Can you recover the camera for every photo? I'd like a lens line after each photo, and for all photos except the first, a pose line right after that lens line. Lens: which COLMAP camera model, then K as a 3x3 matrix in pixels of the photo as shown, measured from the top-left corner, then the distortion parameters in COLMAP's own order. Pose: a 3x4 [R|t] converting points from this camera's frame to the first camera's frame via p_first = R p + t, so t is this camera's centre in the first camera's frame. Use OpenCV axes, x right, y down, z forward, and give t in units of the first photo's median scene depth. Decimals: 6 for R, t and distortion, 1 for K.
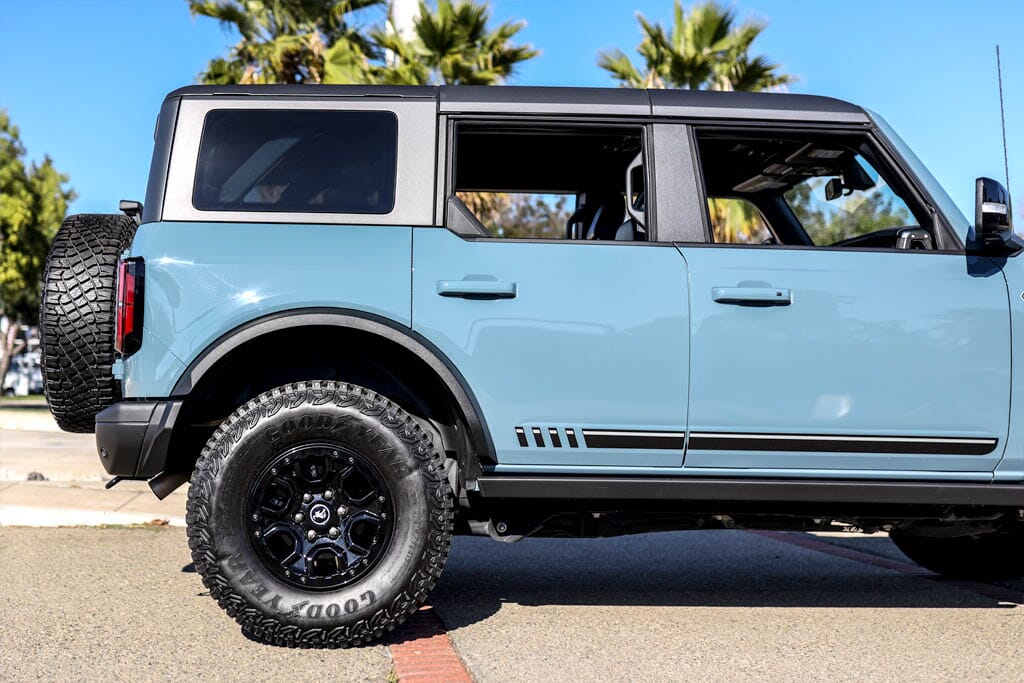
lens RADIAL K [[1706.1, 0, 512.0], [0, 1706.1, 341.5], [0, 0, 1]] dist [-0.000025, 0.095194]
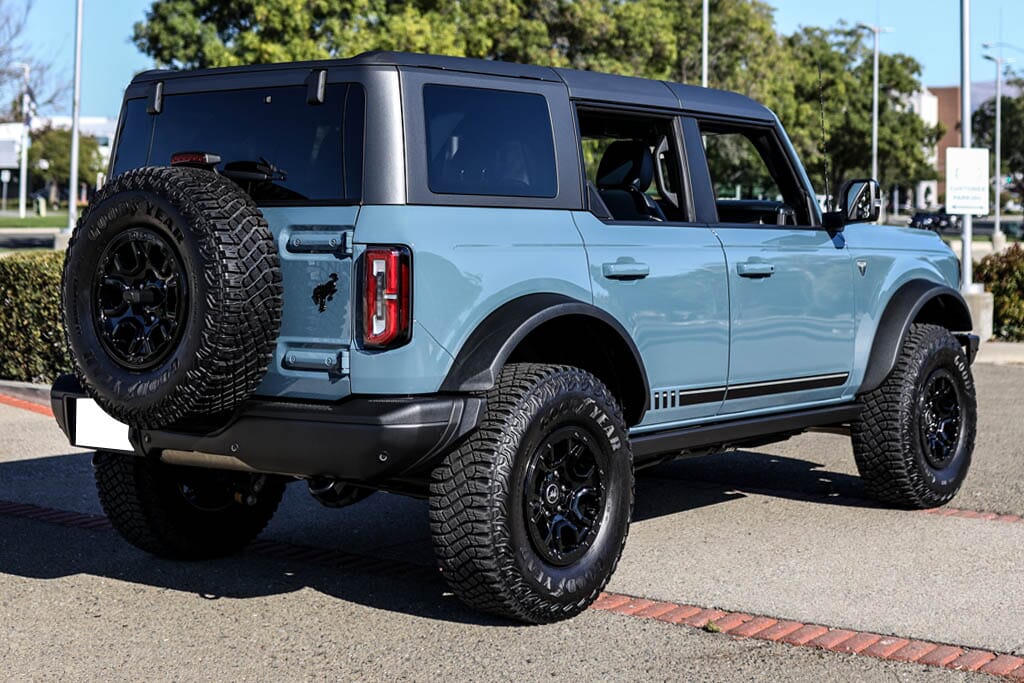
lens RADIAL K [[1706.1, 0, 512.0], [0, 1706.1, 341.5], [0, 0, 1]] dist [-0.000025, 0.095194]
pose [[0.647427, -0.059639, 0.759791, -0.872064], [0.036390, 0.998215, 0.047346, -0.036851], [-0.761258, -0.003004, 0.648442, 0.361324]]
